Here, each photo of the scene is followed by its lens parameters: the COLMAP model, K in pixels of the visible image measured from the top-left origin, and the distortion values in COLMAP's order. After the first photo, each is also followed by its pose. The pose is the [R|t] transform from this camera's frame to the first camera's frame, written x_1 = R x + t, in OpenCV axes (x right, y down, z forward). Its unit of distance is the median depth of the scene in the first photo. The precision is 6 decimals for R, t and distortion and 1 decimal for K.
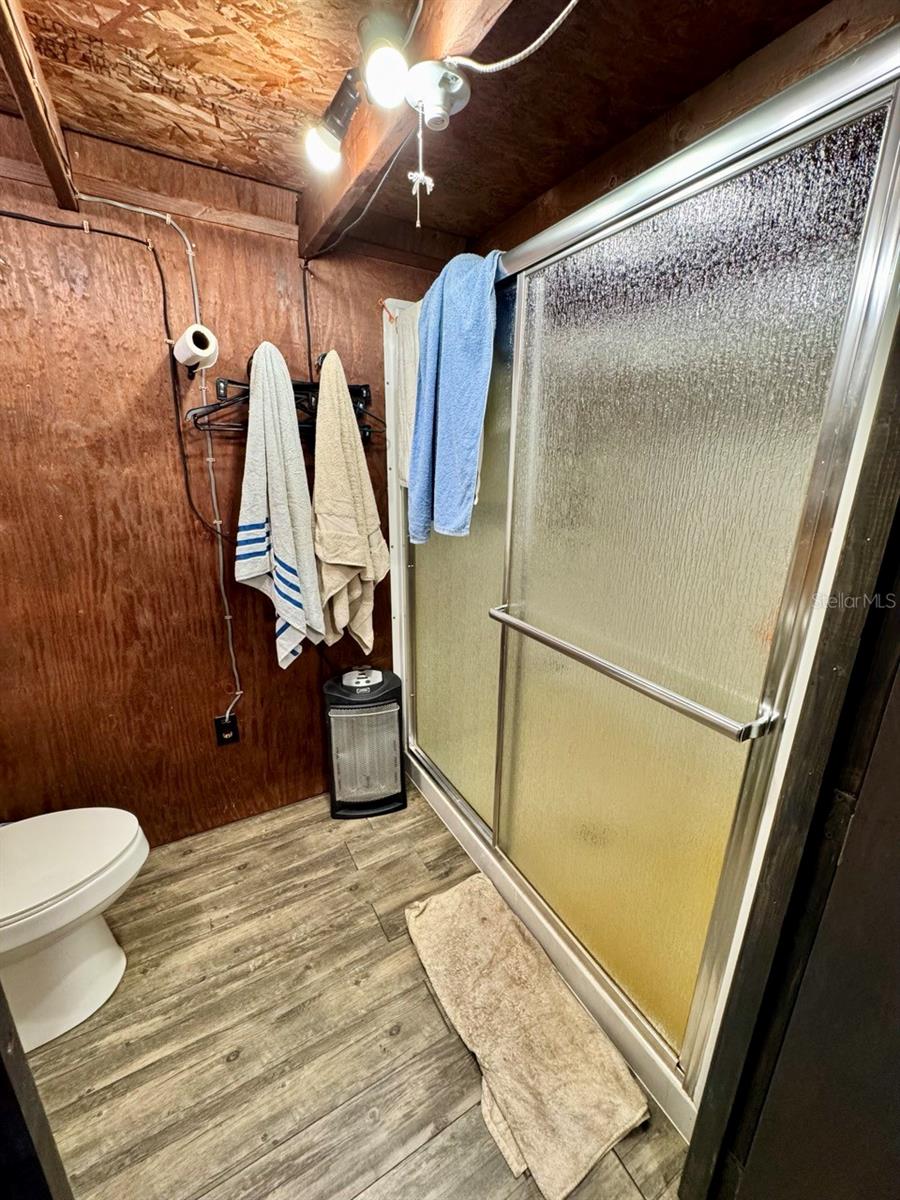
lens RADIAL K [[479.7, 0, 447.4], [0, 479.7, 599.9], [0, 0, 1]] dist [-0.002825, 0.000379]
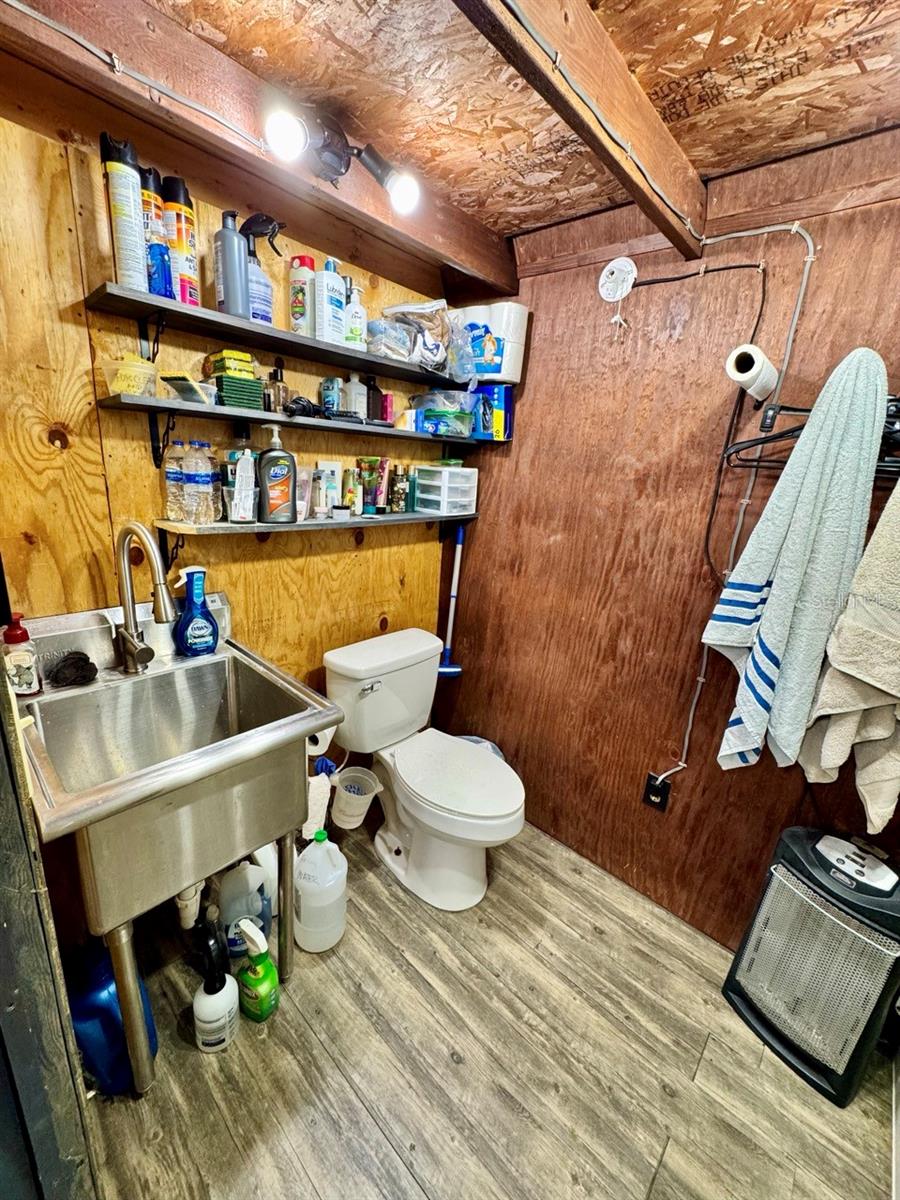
lens RADIAL K [[479.7, 0, 449.2], [0, 479.7, 599.9], [0, 0, 1]] dist [-0.002825, 0.000379]
pose [[0.312153, 0.273021, -0.909956, 0.165772], [-0.341206, 0.926129, 0.160825, -0.090923], [0.886645, 0.260280, 0.382250, 0.261657]]
